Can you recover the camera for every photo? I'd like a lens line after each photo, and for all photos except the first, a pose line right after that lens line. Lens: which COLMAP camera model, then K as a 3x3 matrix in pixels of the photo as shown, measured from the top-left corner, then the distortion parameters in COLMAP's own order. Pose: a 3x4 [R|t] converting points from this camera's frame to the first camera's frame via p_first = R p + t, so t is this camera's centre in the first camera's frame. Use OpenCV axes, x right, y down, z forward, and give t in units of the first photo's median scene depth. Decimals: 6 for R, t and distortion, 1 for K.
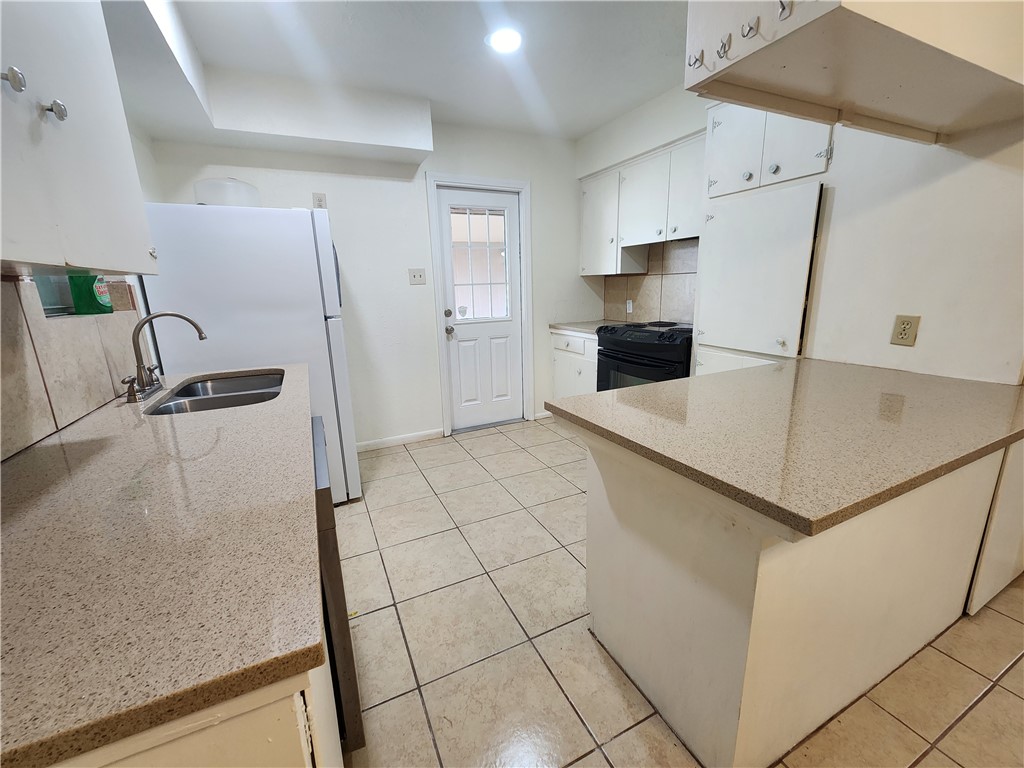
lens RADIAL K [[421.0, 0, 508.3], [0, 421.0, 385.6], [0, 0, 1]] dist [-0.002814, -0.000164]
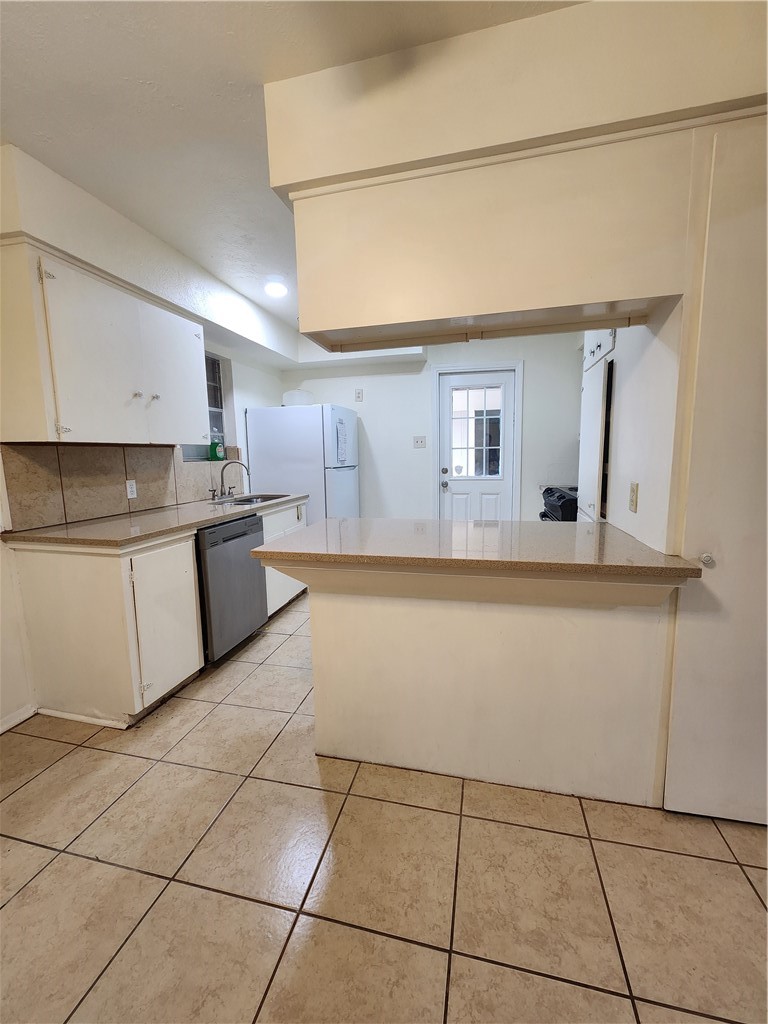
lens RADIAL K [[421.0, 0, 376.9], [0, 421.0, 510.0], [0, 0, 1]] dist [-0.002814, -0.000164]
pose [[0.771987, 0.097116, -0.628176, 0.609082], [-0.149957, 0.988190, -0.031513, 0.015164], [0.617697, 0.118527, 0.777433, -0.097991]]
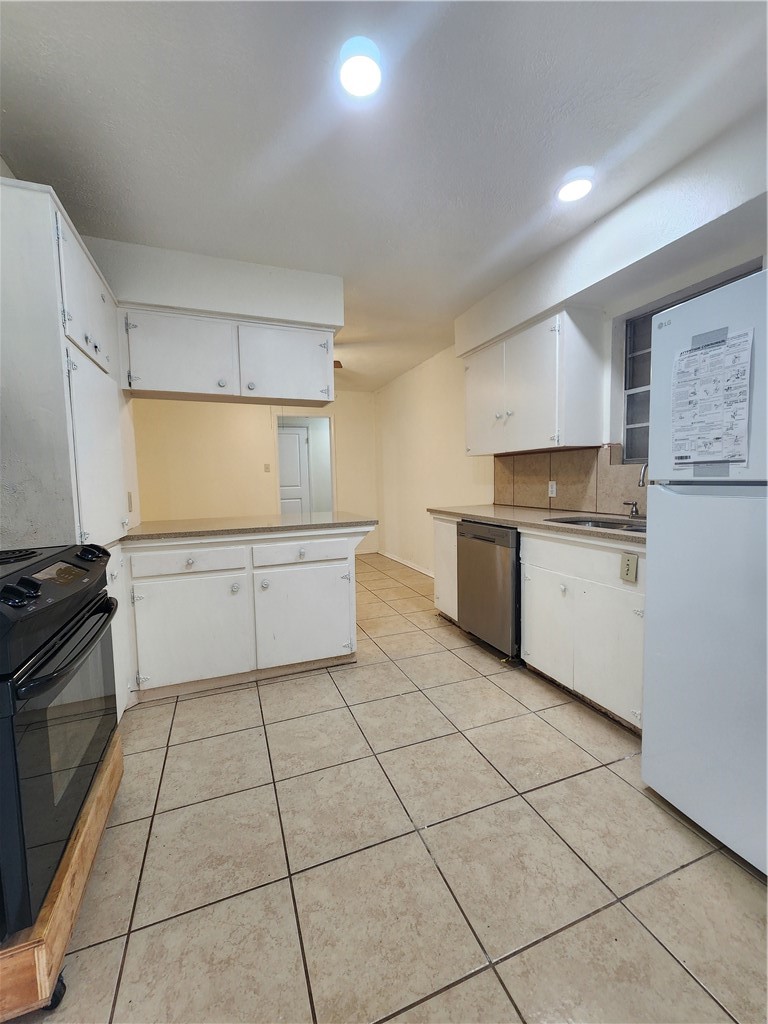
lens RADIAL K [[421.0, 0, 390.5], [0, 421.0, 508.4], [0, 0, 1]] dist [-0.002814, -0.000164]
pose [[-0.996736, 0.045733, 0.066530, -0.046119], [0.063672, 0.951959, 0.299531, -0.273726], [-0.049635, 0.302790, -0.951764, 1.315060]]
